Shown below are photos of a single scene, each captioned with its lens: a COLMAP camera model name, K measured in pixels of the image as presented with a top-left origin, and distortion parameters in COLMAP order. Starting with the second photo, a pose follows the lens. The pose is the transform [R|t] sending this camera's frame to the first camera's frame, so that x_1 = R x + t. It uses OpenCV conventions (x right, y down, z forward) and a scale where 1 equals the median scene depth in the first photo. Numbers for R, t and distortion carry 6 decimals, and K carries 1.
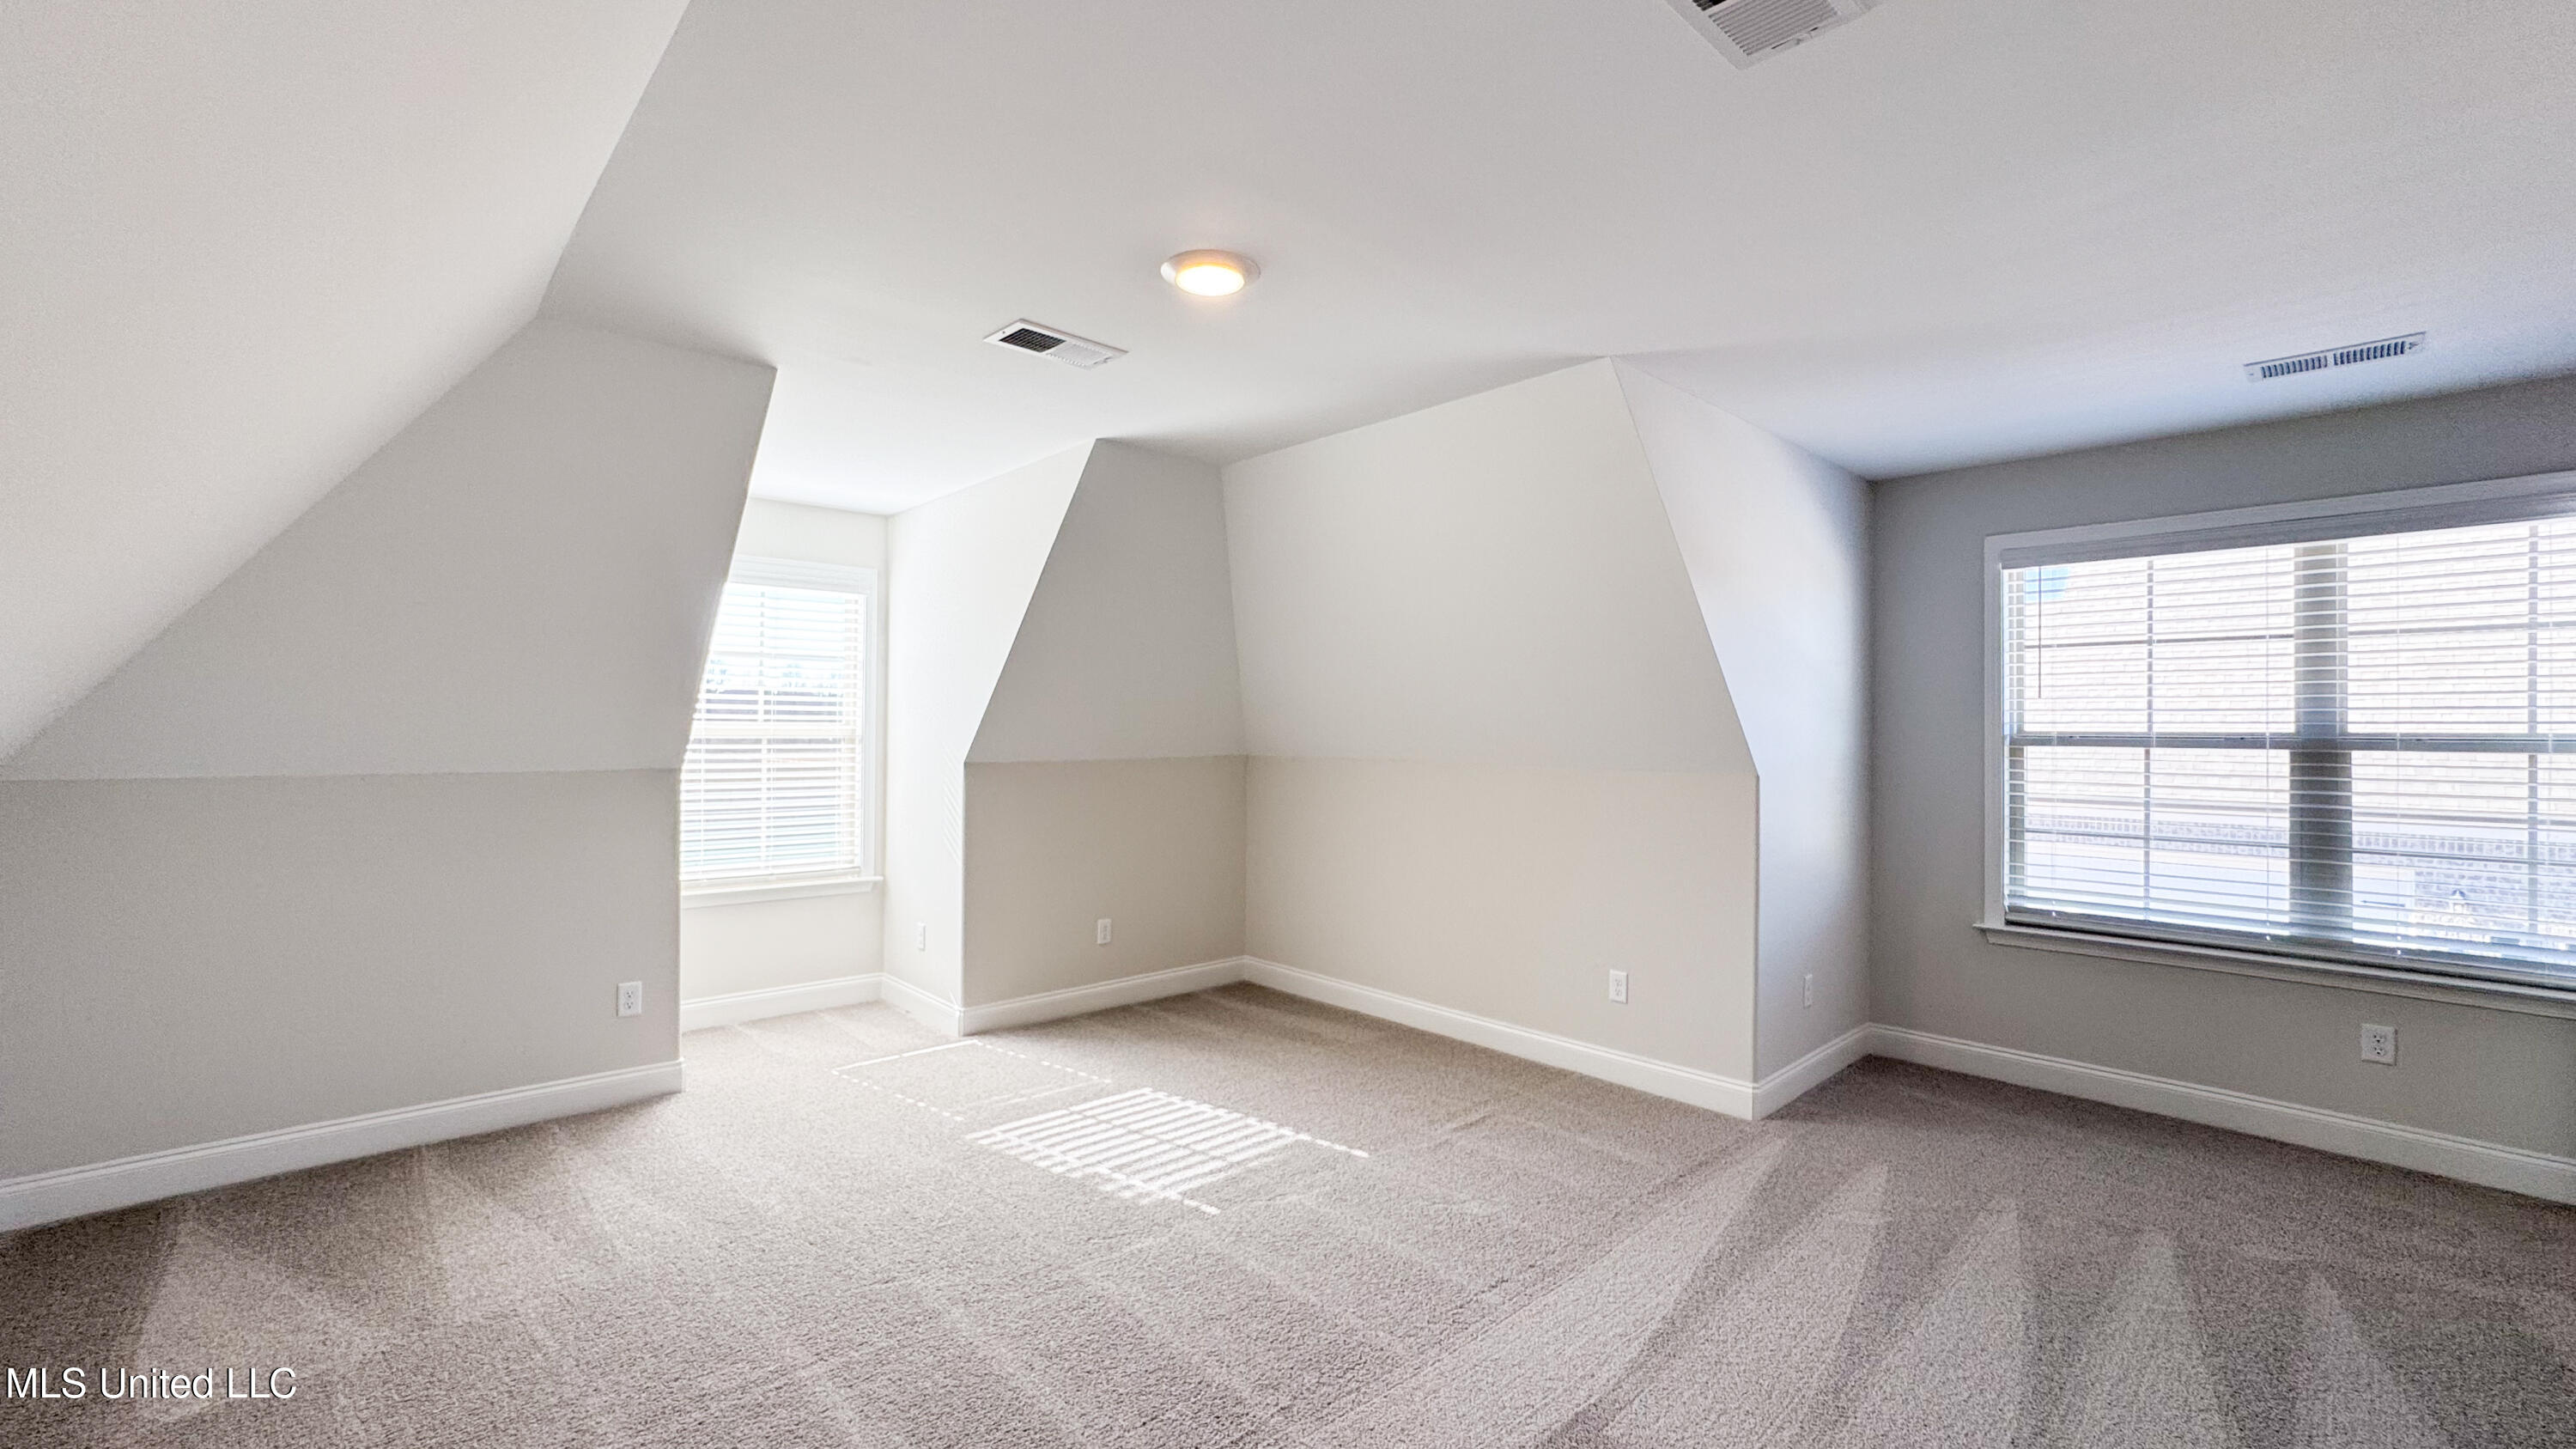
lens RADIAL K [[1036.7, 0, 1281.3], [0, 1036.7, 724.5], [0, 0, 1]] dist [-0.028723, 0.000227]
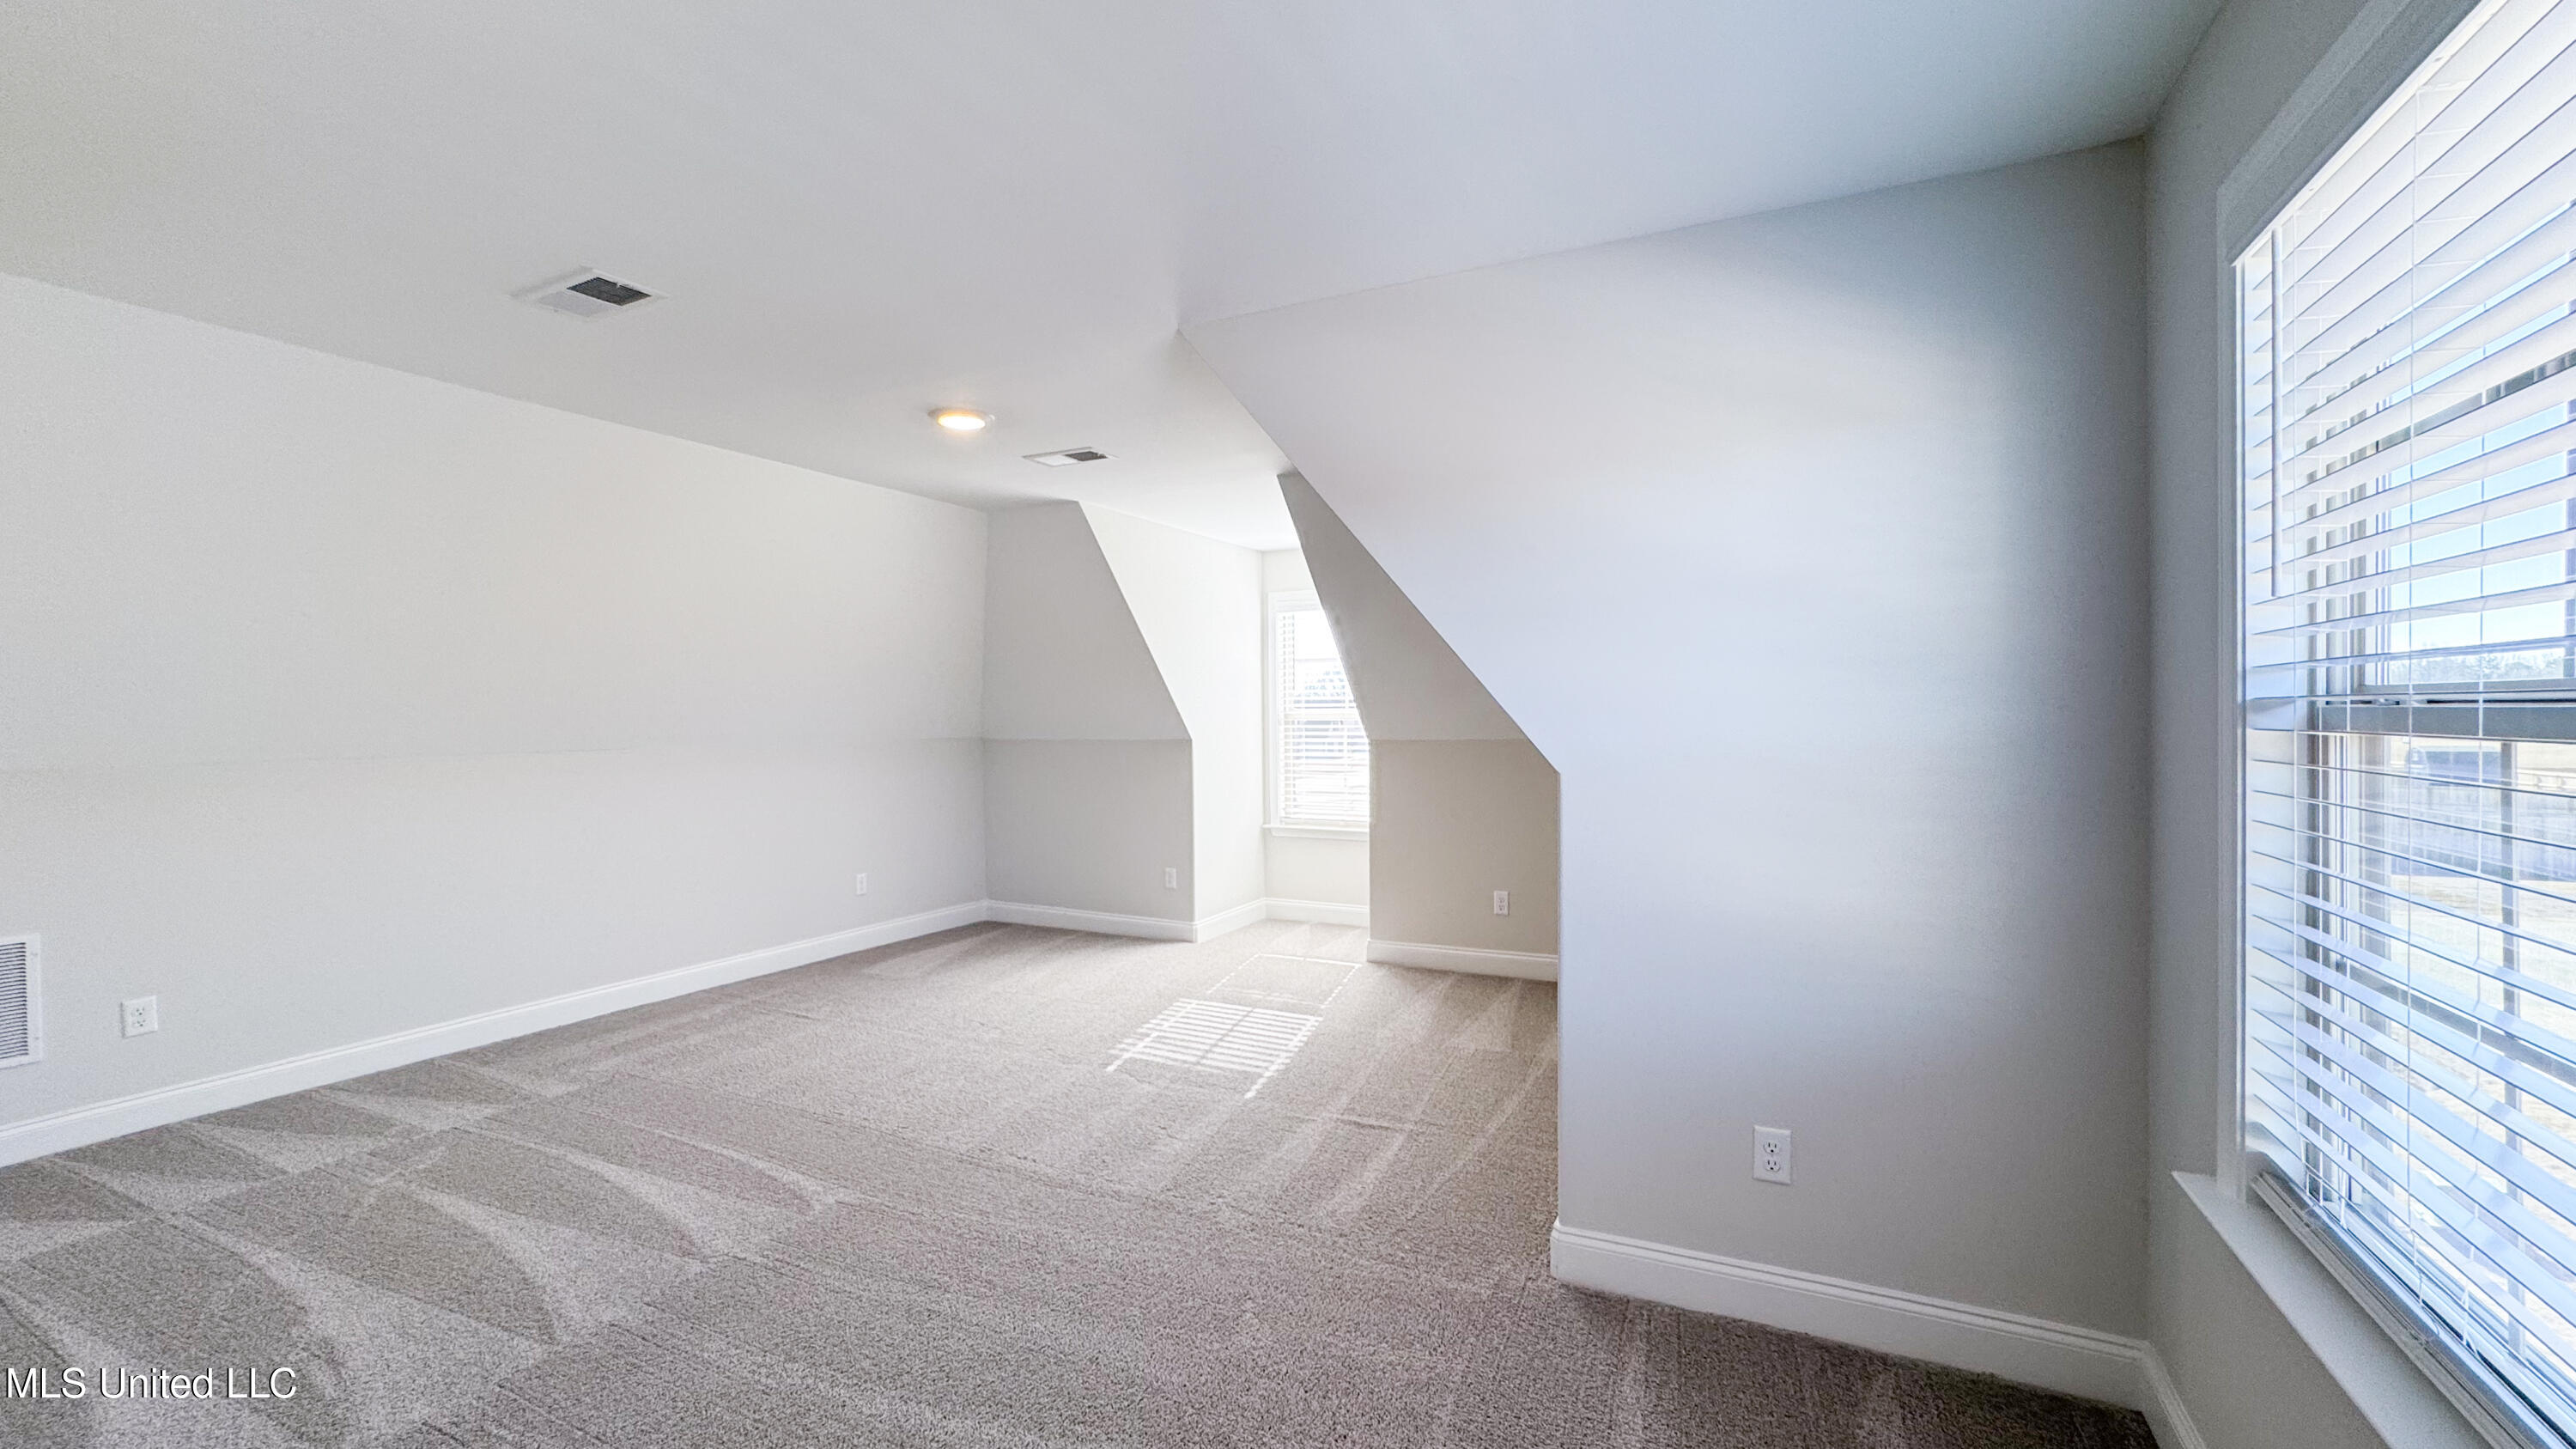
lens RADIAL K [[1036.7, 0, 1281.3], [0, 1036.7, 724.5], [0, 0, 1]] dist [-0.028723, 0.000227]
pose [[0.346423, -0.002836, -0.938074, 1.111133], [0.022927, 0.999722, 0.005444, 0.010641], [0.937798, -0.023393, 0.346392, 0.640281]]
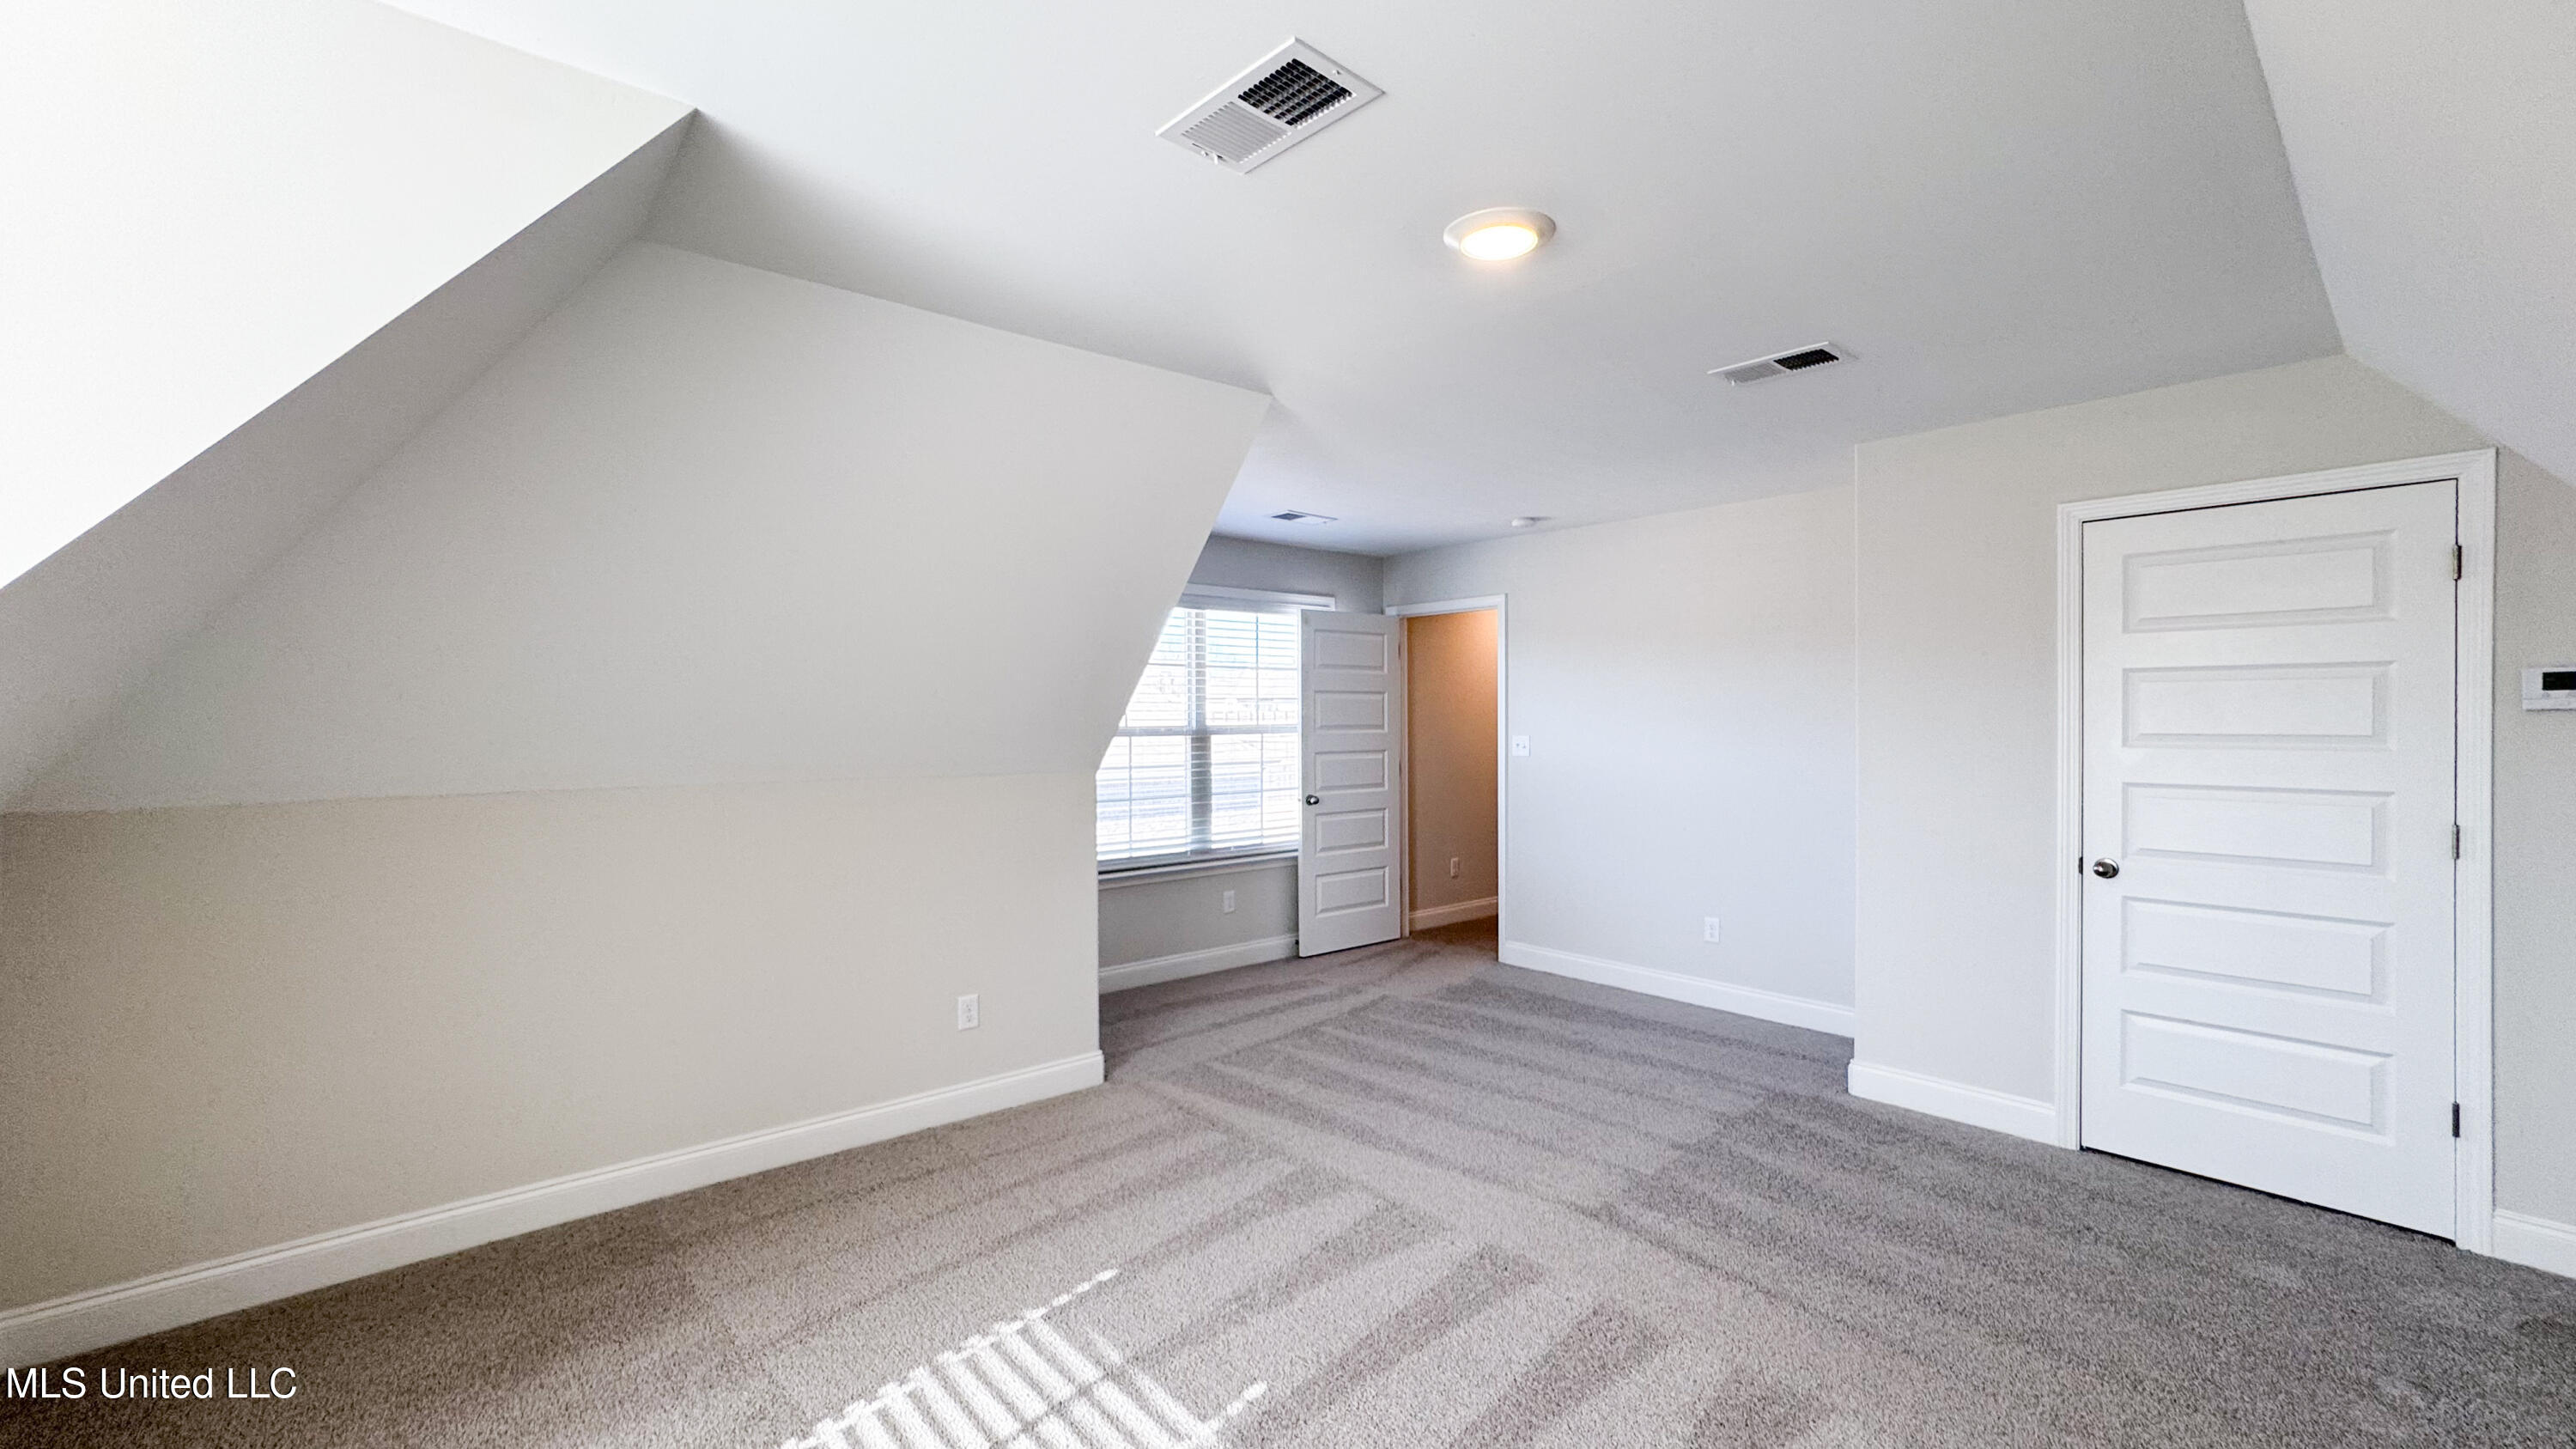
lens RADIAL K [[1036.7, 0, 1281.3], [0, 1036.7, 724.5], [0, 0, 1]] dist [-0.028723, 0.000227]
pose [[0.044571, -0.016863, 0.998864, -0.689154], [-0.007053, 0.999827, 0.017194, -0.024133], [-0.998981, -0.007812, 0.044444, 0.814410]]
